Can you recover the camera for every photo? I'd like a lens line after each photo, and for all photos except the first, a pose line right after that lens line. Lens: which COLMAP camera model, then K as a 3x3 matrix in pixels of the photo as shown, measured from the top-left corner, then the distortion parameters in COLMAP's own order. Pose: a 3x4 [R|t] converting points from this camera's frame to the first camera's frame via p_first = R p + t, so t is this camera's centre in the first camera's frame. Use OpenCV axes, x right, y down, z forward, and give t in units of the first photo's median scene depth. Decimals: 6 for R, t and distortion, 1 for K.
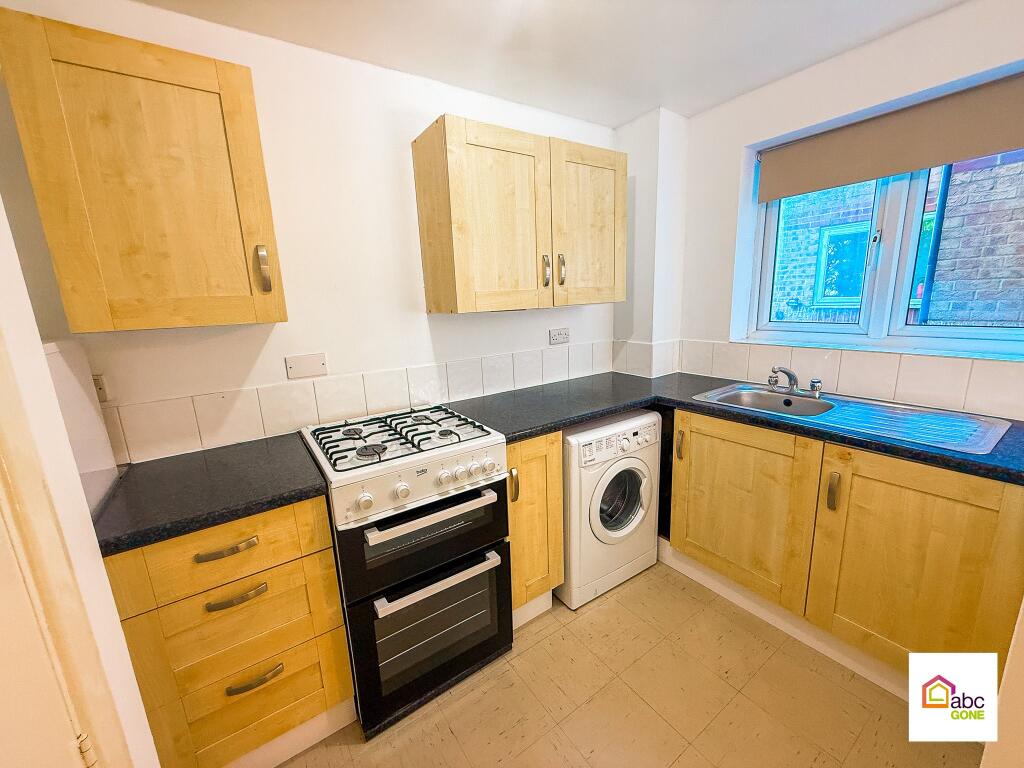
lens RADIAL K [[407.4, 0, 512.8], [0, 407.4, 382.7], [0, 0, 1]] dist [-0.002592, 0.001213]
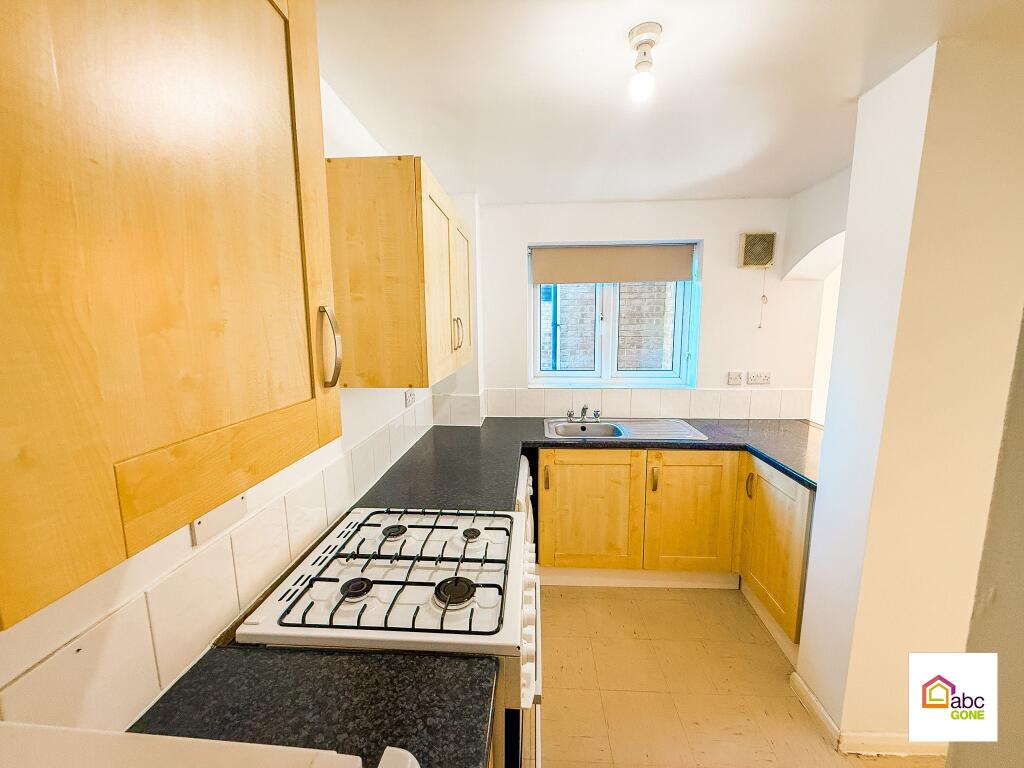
lens RADIAL K [[407.4, 0, 505.6], [0, 407.4, 381.9], [0, 0, 1]] dist [-0.002592, 0.001213]
pose [[0.616322, -0.075241, 0.783892, -0.638940], [0.143477, 0.989493, -0.017831, -0.134106], [-0.774314, 0.123460, 0.620642, 0.333947]]
